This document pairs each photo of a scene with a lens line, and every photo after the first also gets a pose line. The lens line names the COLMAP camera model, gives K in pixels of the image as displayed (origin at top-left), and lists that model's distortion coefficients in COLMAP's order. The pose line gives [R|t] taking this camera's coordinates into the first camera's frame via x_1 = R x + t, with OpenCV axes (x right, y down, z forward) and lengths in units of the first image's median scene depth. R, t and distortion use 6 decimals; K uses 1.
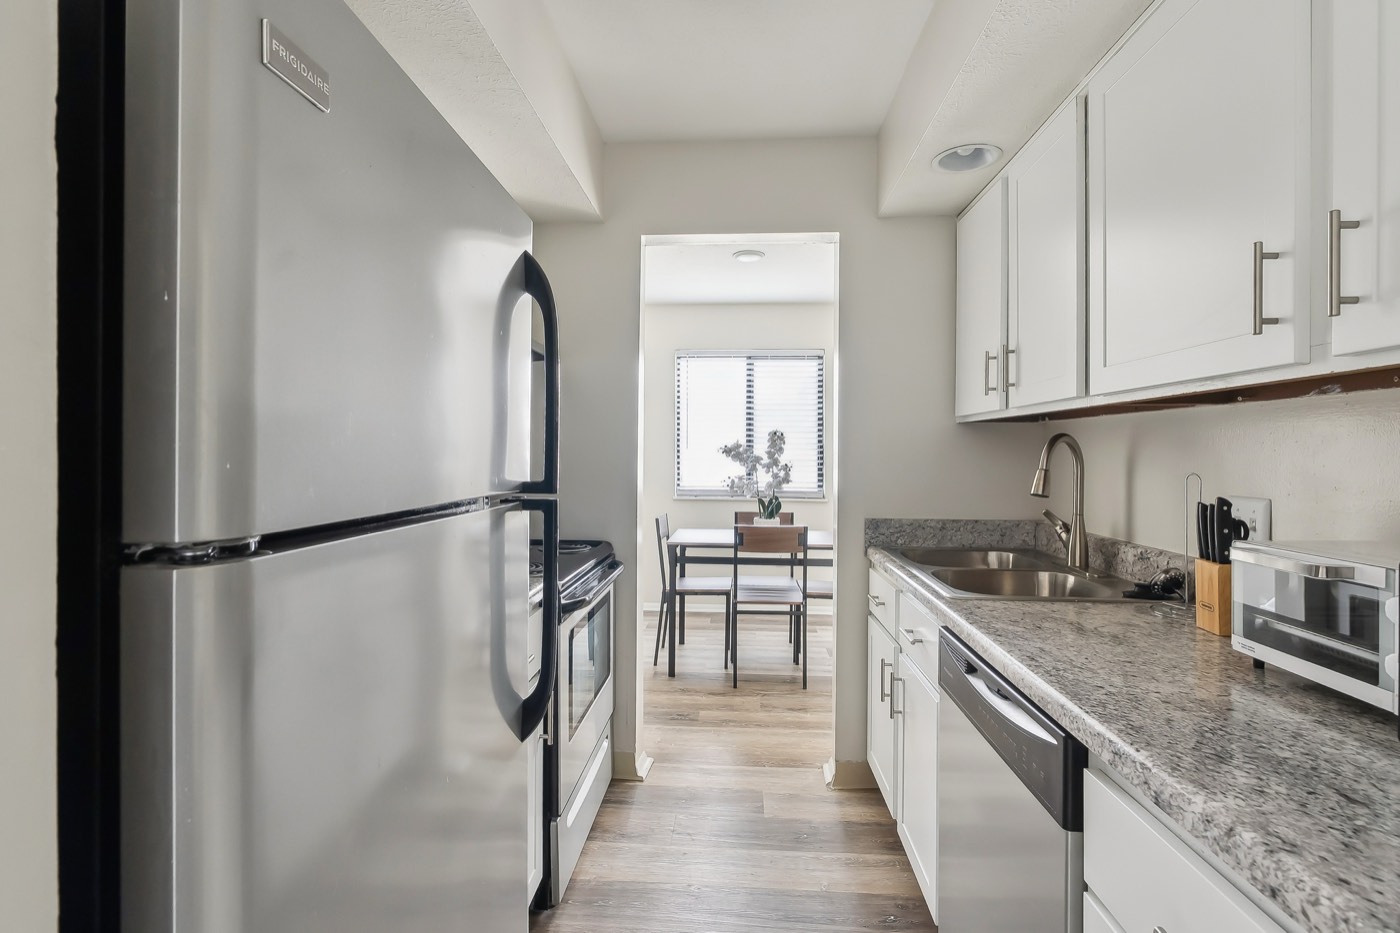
lens RADIAL K [[661.7, 0, 702.2], [0, 661.7, 438.0], [0, 0, 1]] dist [-0.003486, -0.000134]
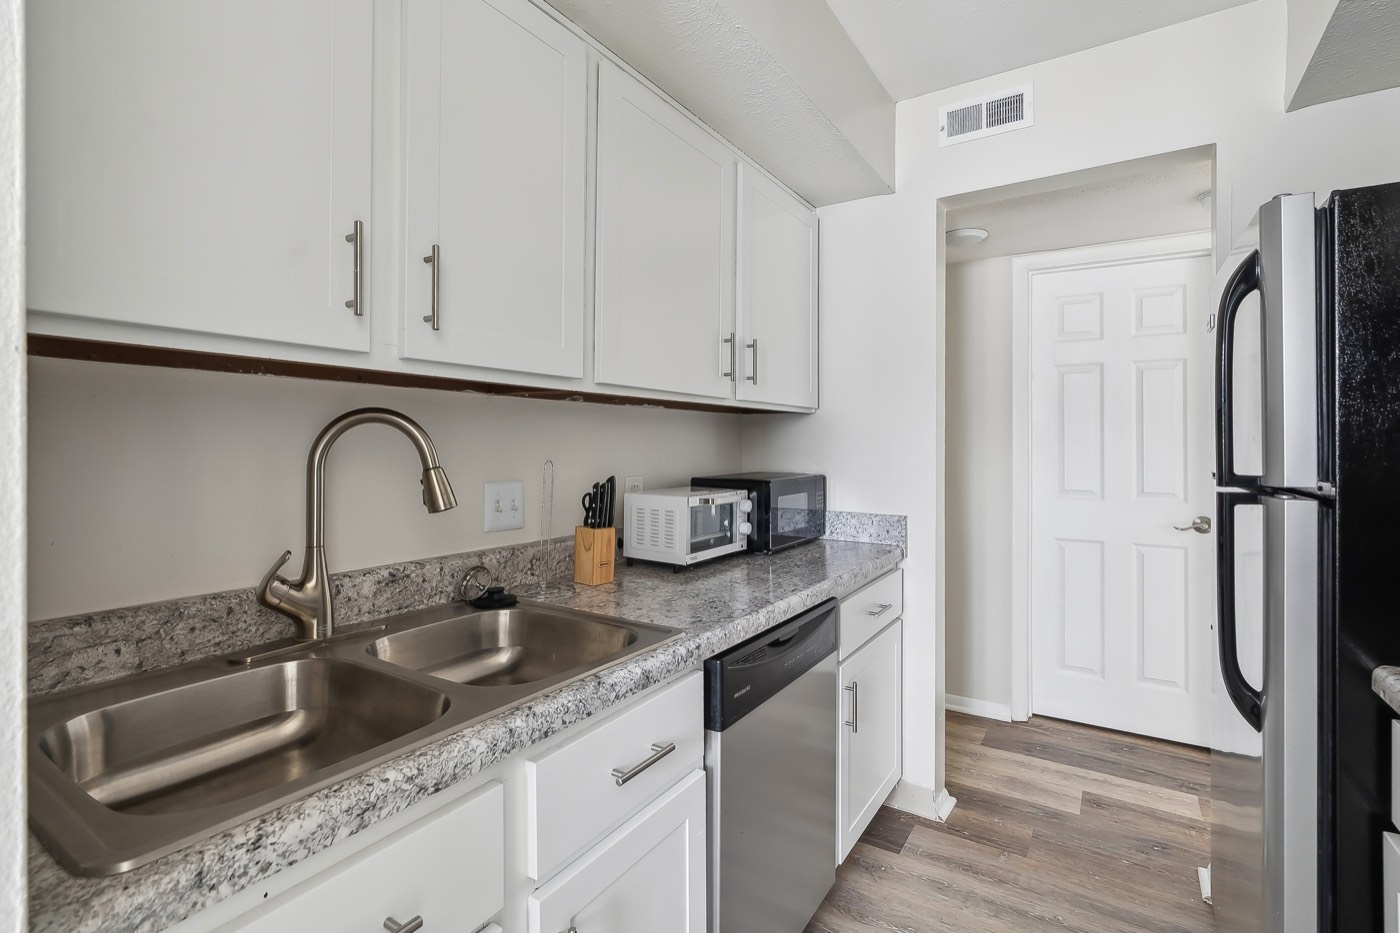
lens RADIAL K [[661.7, 0, 702.2], [0, 661.7, 438.0], [0, 0, 1]] dist [-0.003486, -0.000134]
pose [[-0.875986, 0.021487, 0.481859, -0.011193], [-0.002141, 0.998824, -0.048433, 0.054407], [-0.482333, -0.043458, -0.874910, 1.486754]]
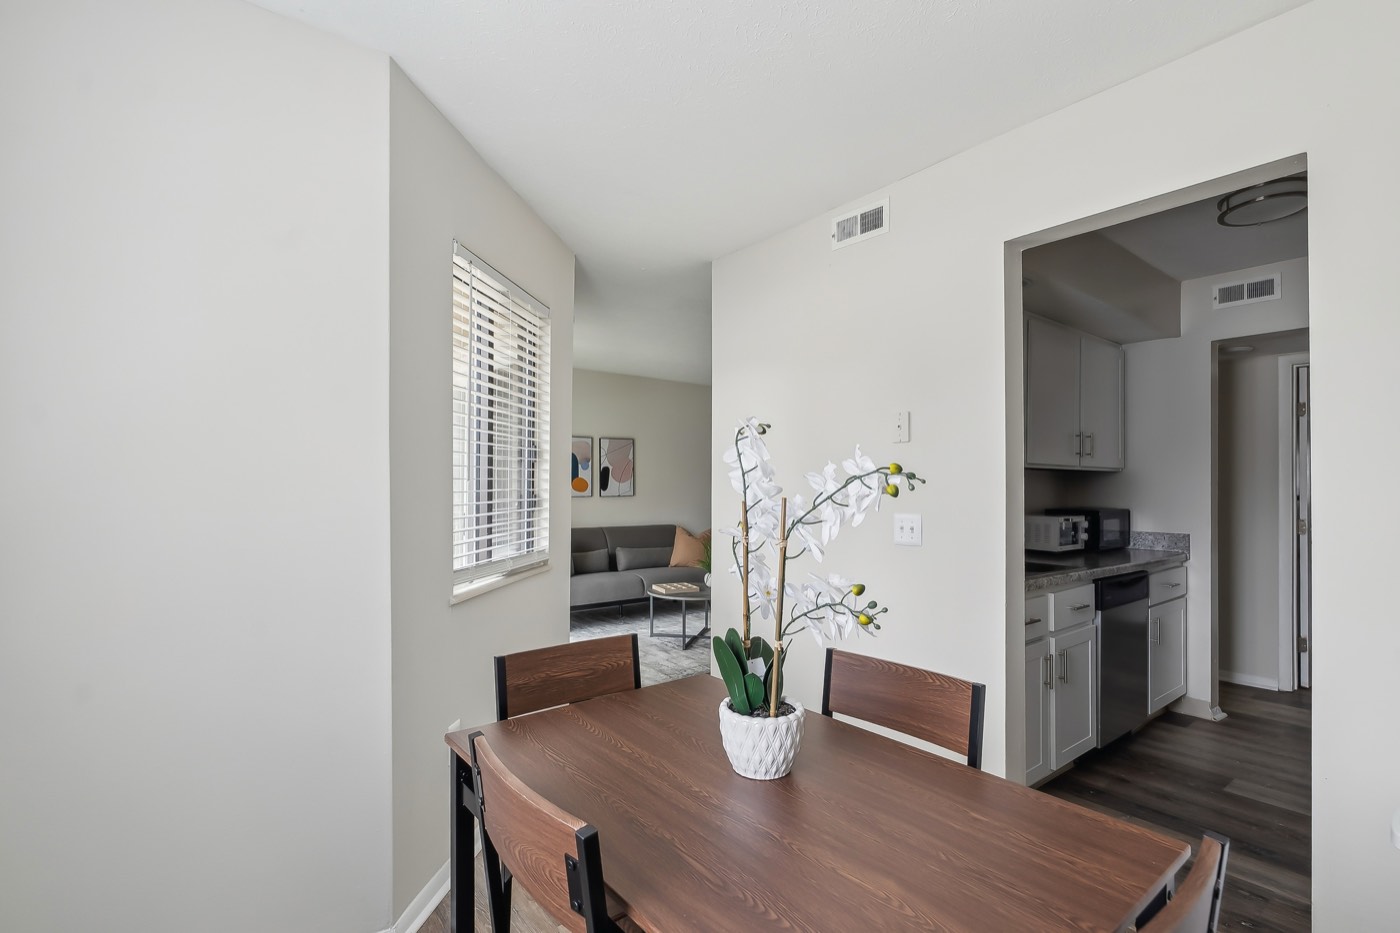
lens RADIAL K [[646.4, 0, 702.4], [0, 646.4, 481.4], [0, 0, 1]] dist [0.001243, 0.000505]
pose [[-0.671822, 0.023672, 0.740334, -0.224054], [-0.016829, 0.998743, -0.047207, 0.097329], [-0.740521, -0.044173, -0.670580, 2.702904]]
